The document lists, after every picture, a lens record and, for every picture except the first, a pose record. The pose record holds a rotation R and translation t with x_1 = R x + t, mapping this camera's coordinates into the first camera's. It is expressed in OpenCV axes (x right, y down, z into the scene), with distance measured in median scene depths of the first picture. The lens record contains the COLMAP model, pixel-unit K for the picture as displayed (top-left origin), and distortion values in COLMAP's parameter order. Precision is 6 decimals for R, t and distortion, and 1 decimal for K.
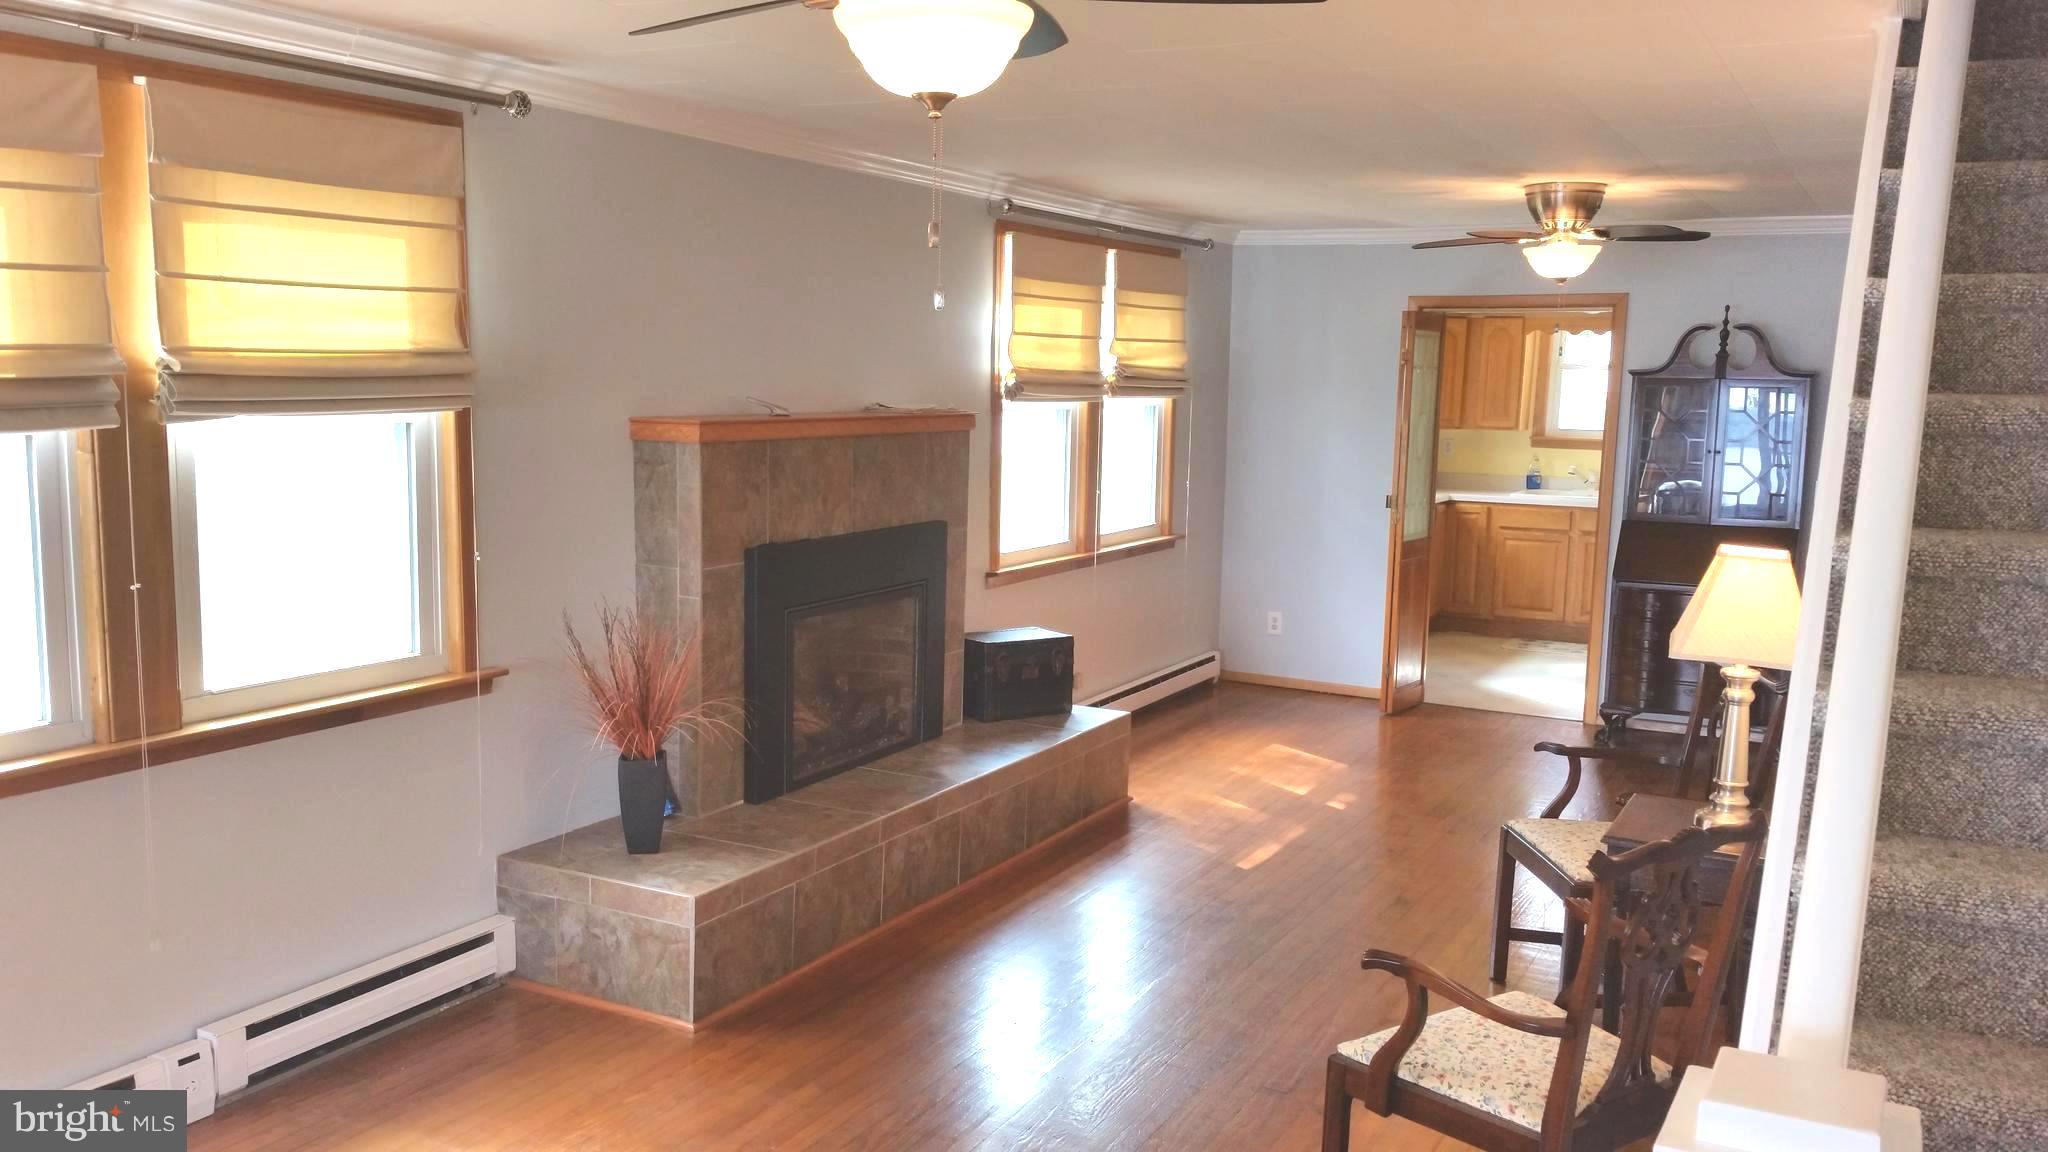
lens RADIAL K [[1608.9, 0, 1022.2], [0, 1608.9, 670.2], [0, 0, 1]] dist [-0.011258, -0.014629]
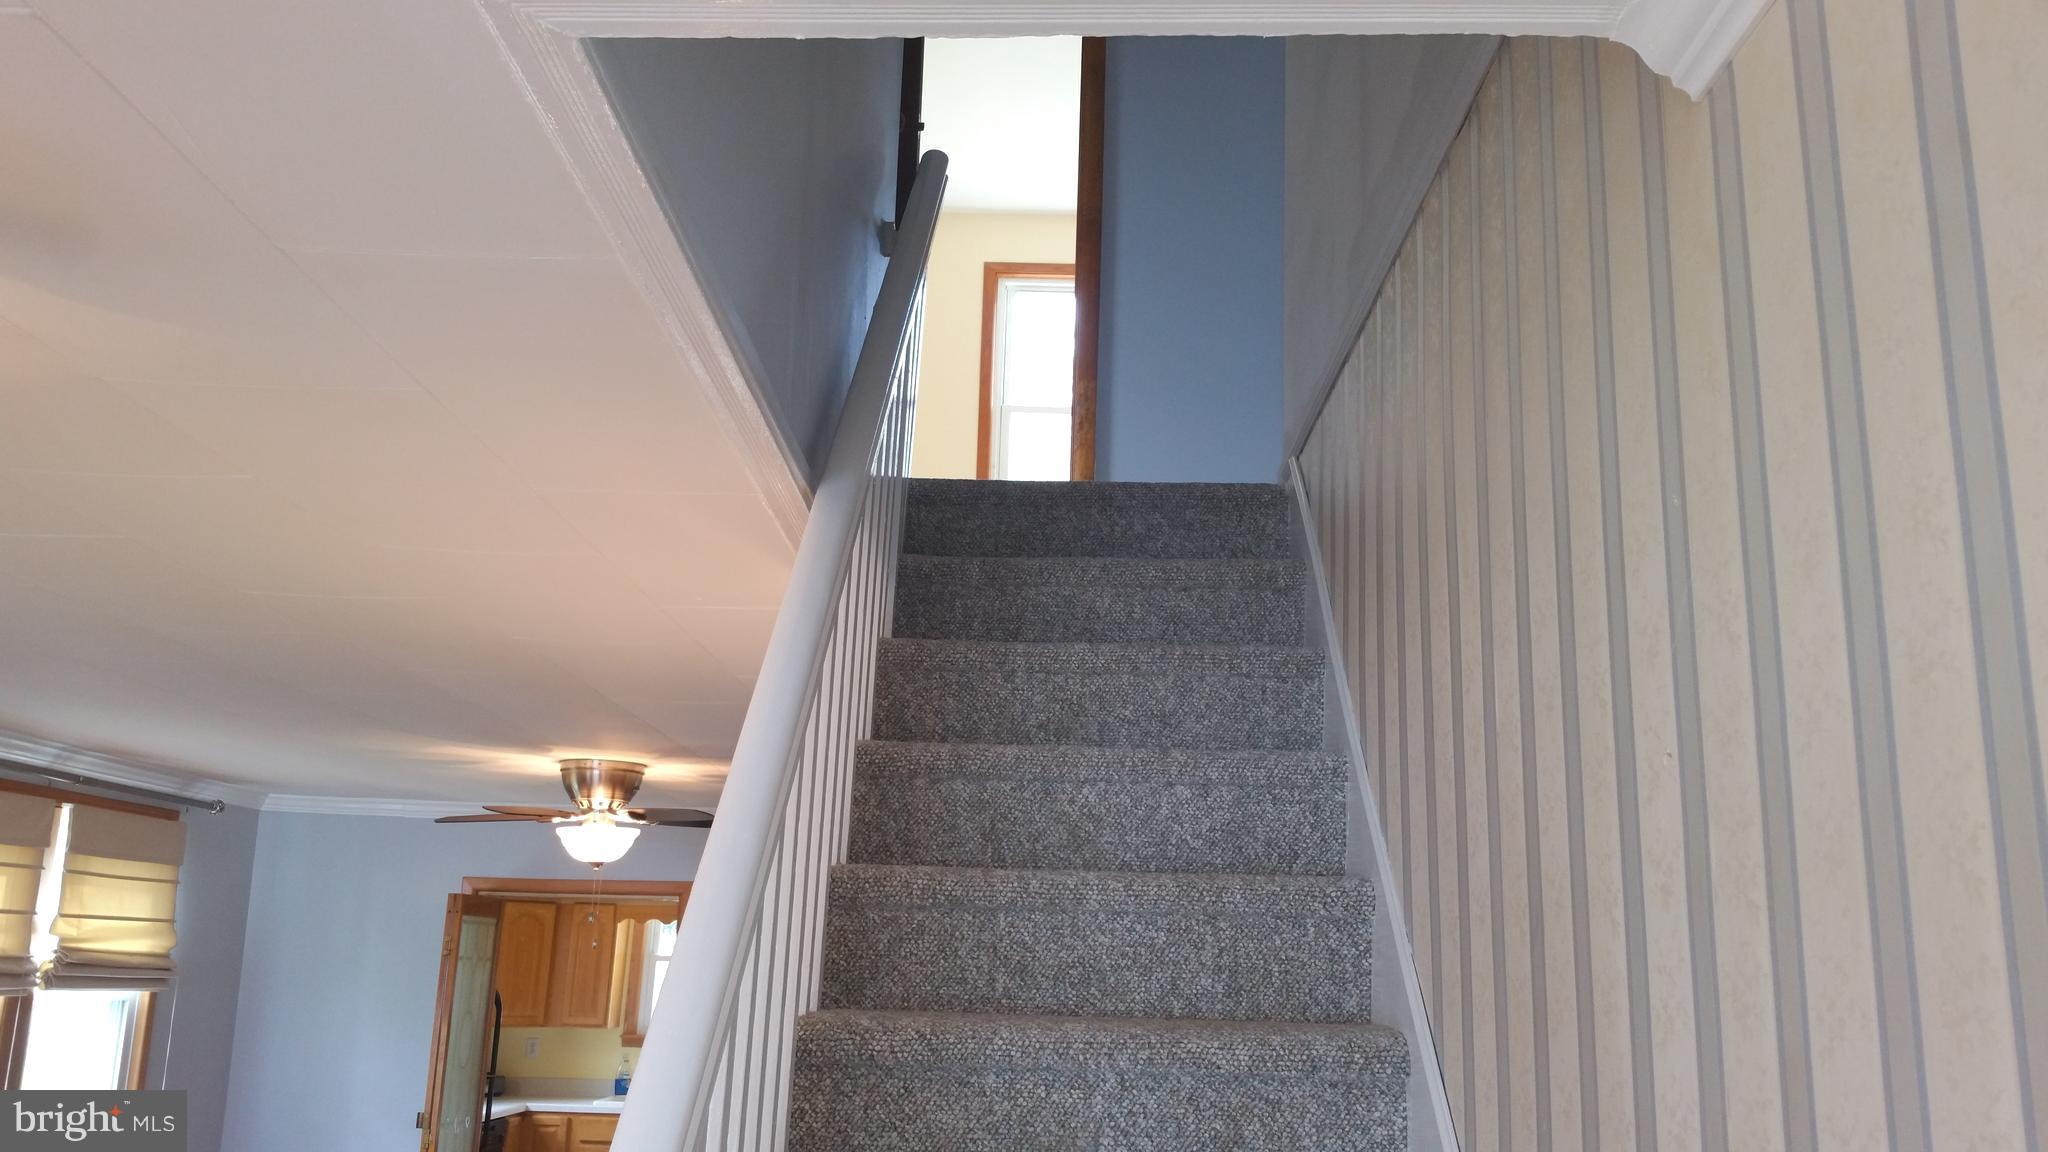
lens RADIAL K [[1620.3, 0, 1024.0], [0, 1620.3, 576.0], [0, 0, 1]] dist [-0.007349, -0.007891]
pose [[0.880809, 0.124274, 0.456872, 0.099838], [0.070947, 0.919402, -0.386866, -0.020106], [-0.468126, 0.373169, 0.801001, 0.086166]]
